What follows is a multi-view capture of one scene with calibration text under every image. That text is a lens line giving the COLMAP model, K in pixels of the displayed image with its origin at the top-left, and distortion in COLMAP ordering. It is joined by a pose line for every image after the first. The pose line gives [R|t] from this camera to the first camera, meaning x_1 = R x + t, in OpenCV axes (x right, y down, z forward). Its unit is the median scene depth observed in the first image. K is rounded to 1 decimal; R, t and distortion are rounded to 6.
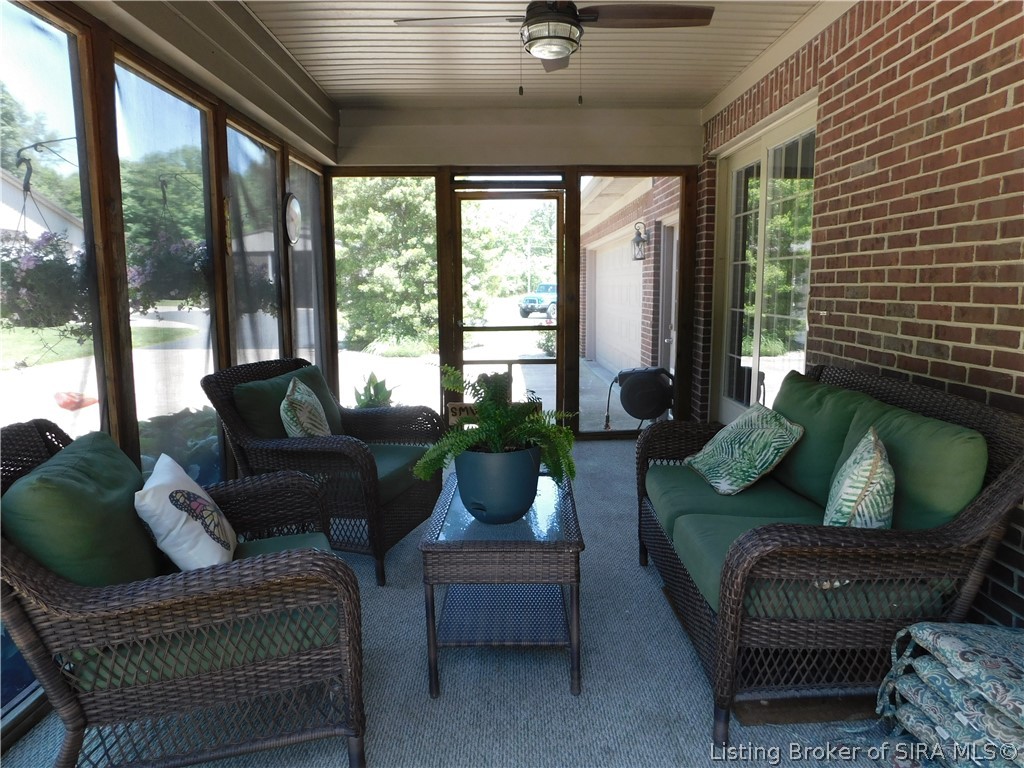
lens RADIAL K [[673.2, 0, 513.1], [0, 673.2, 383.7], [0, 0, 1]] dist [-0.068183, 0.041580]
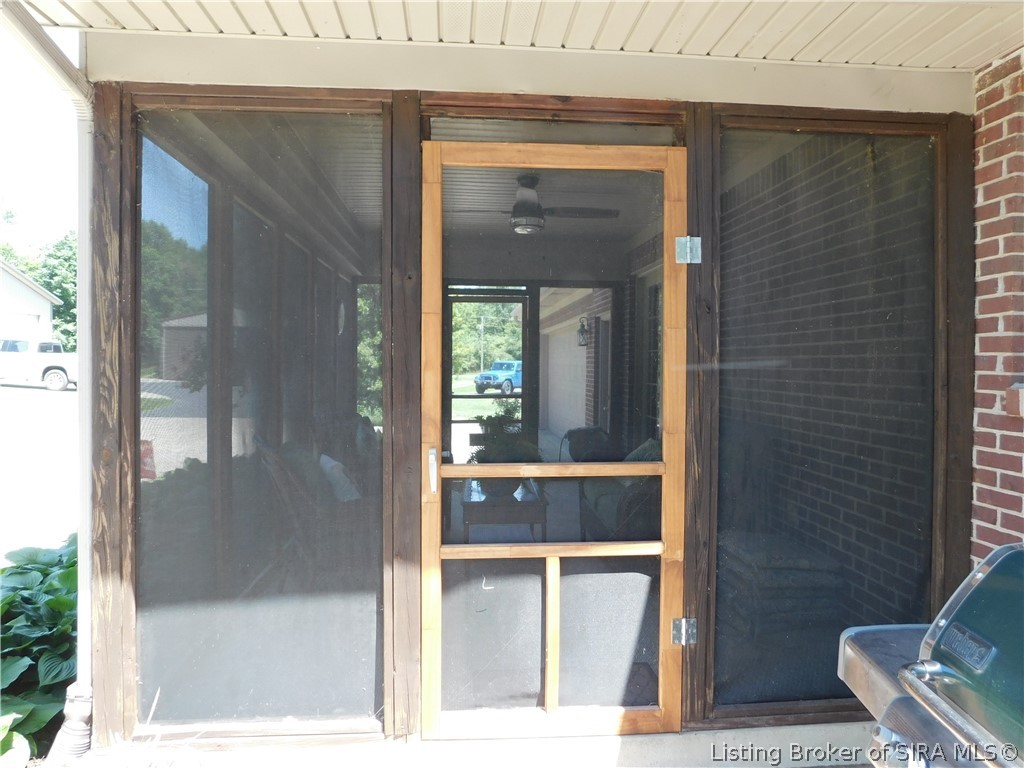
lens RADIAL K [[673.2, 0, 509.9], [0, 673.2, 378.4], [0, 0, 1]] dist [-0.068183, 0.041580]
pose [[0.997662, 0.011529, 0.067365, -0.087773], [-0.003211, 0.992488, -0.122300, 0.080928], [-0.068268, 0.121798, 0.990204, -0.591943]]
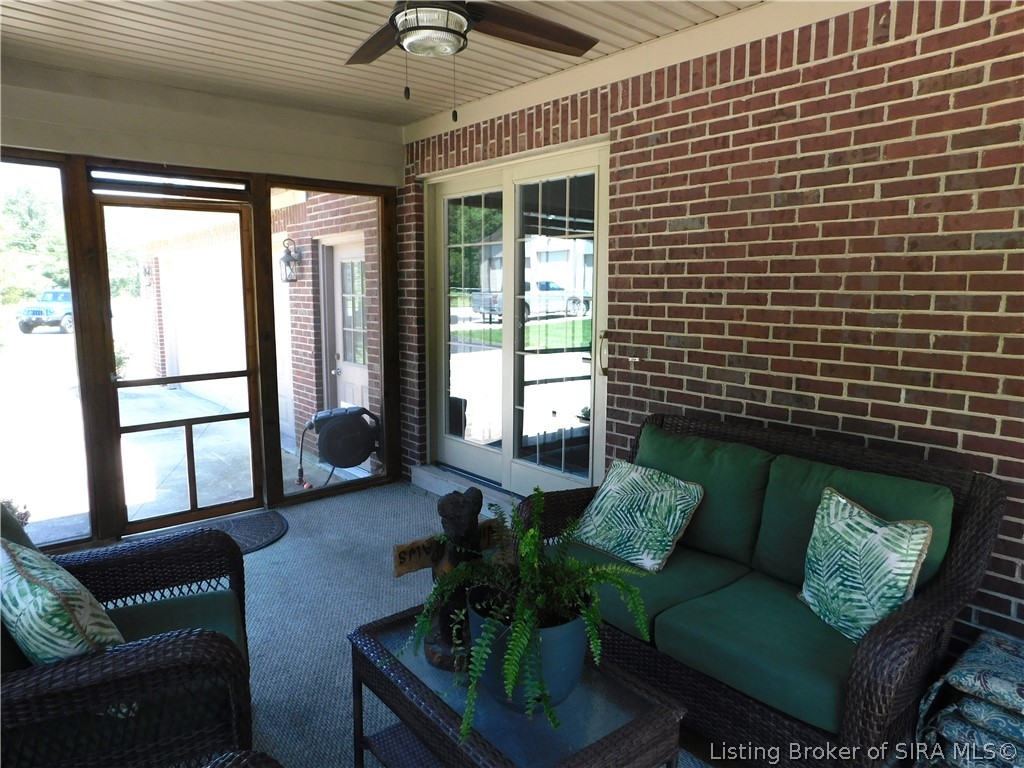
lens RADIAL K [[673.2, 0, 512.6], [0, 673.2, 378.3], [0, 0, 1]] dist [-0.068183, 0.041580]
pose [[0.773484, -0.078505, 0.628936, -0.335398], [0.085219, 0.996171, 0.019538, -0.115108], [-0.628061, 0.038485, 0.777212, 0.322401]]
